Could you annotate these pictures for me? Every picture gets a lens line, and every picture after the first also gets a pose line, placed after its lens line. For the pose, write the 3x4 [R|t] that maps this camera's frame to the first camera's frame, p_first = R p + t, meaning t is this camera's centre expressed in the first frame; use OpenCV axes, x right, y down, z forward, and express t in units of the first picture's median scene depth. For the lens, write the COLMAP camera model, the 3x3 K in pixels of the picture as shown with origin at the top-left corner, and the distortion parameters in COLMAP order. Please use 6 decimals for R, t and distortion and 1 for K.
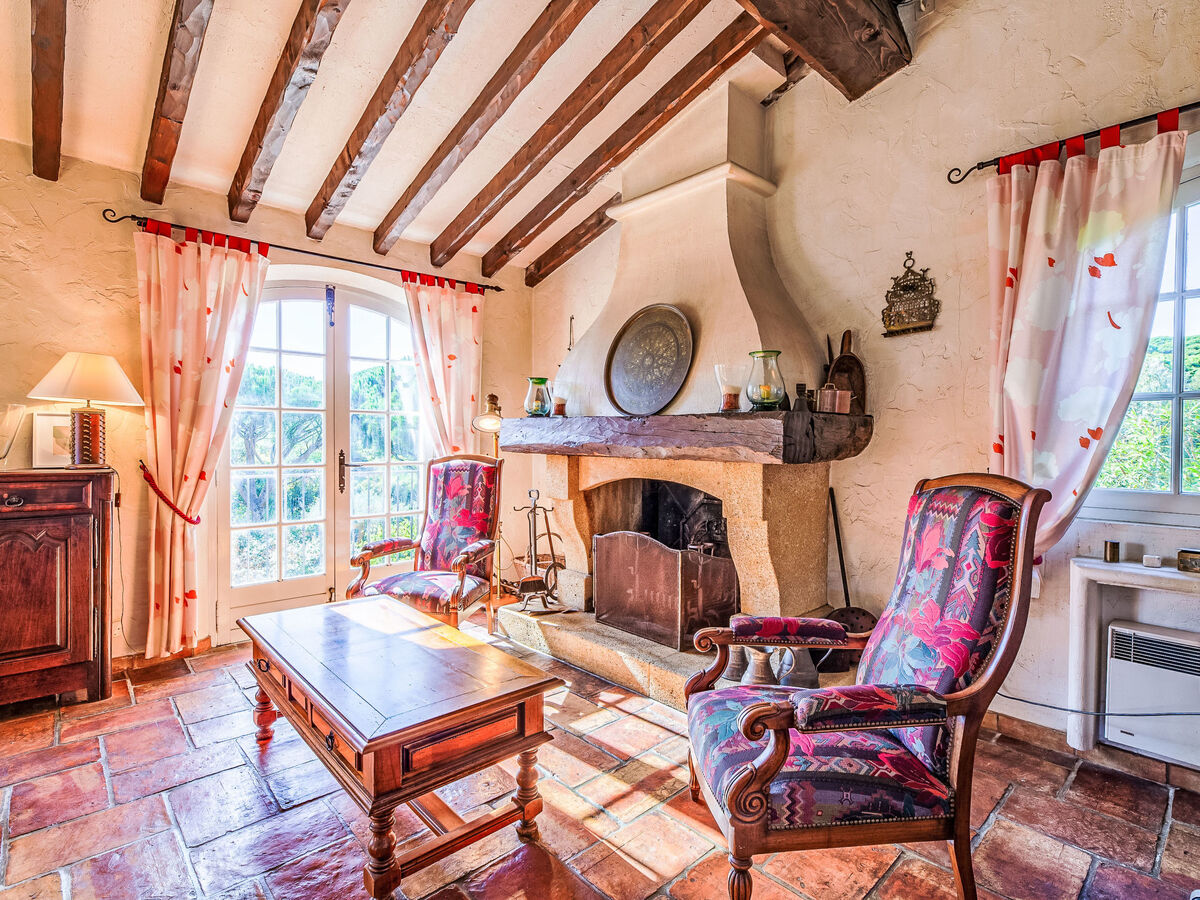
lens RADIAL K [[600.5, 0, 600.0], [0, 600.5, 450.0], [0, 0, 1]] dist [-0.000768, -0.000831]
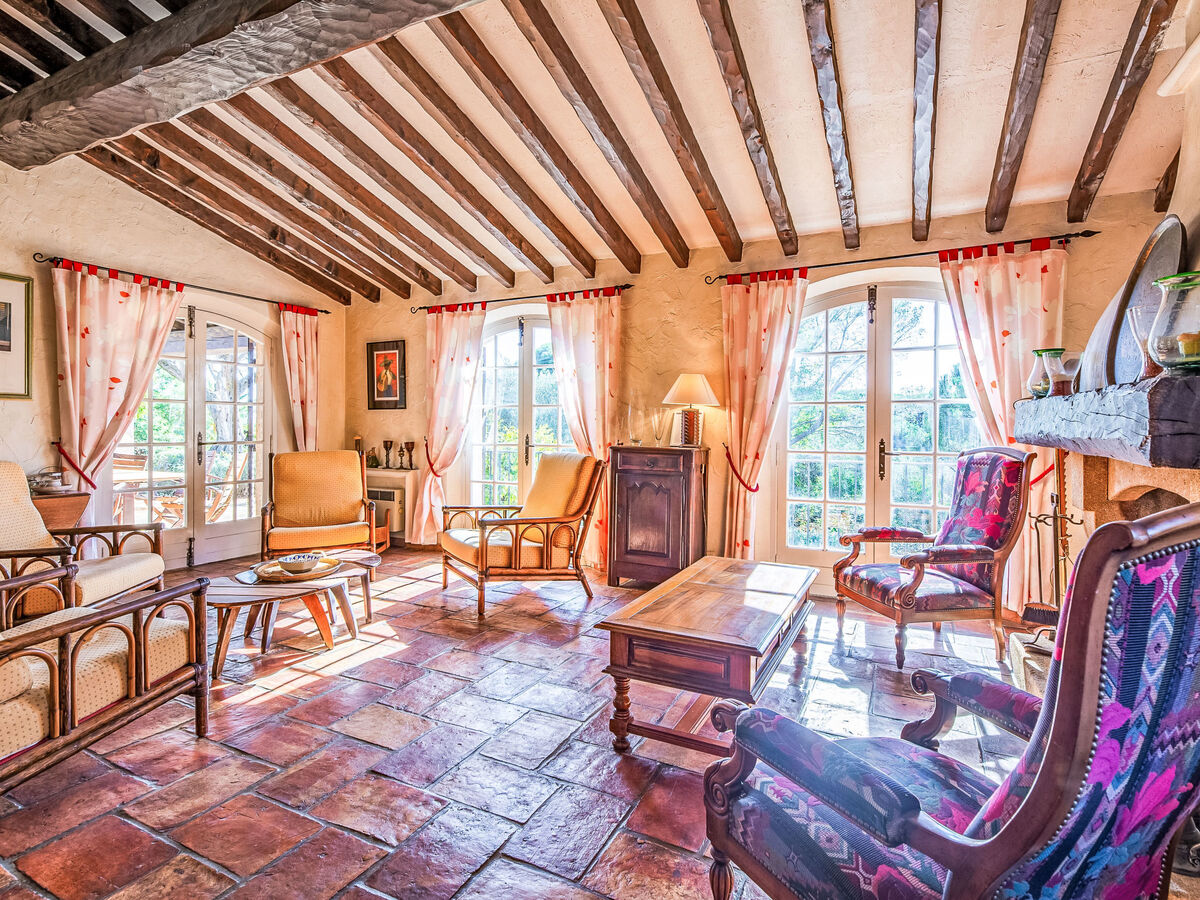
lens RADIAL K [[617.9, 0, 598.7], [0, 617.9, 428.9], [0, 0, 1]] dist [-0.000960, -0.000391]
pose [[0.341924, -0.001733, -0.939726, 0.470491], [-0.017773, 0.999808, -0.008311, 0.000145], [0.939559, 0.019544, 0.341828, 0.186528]]
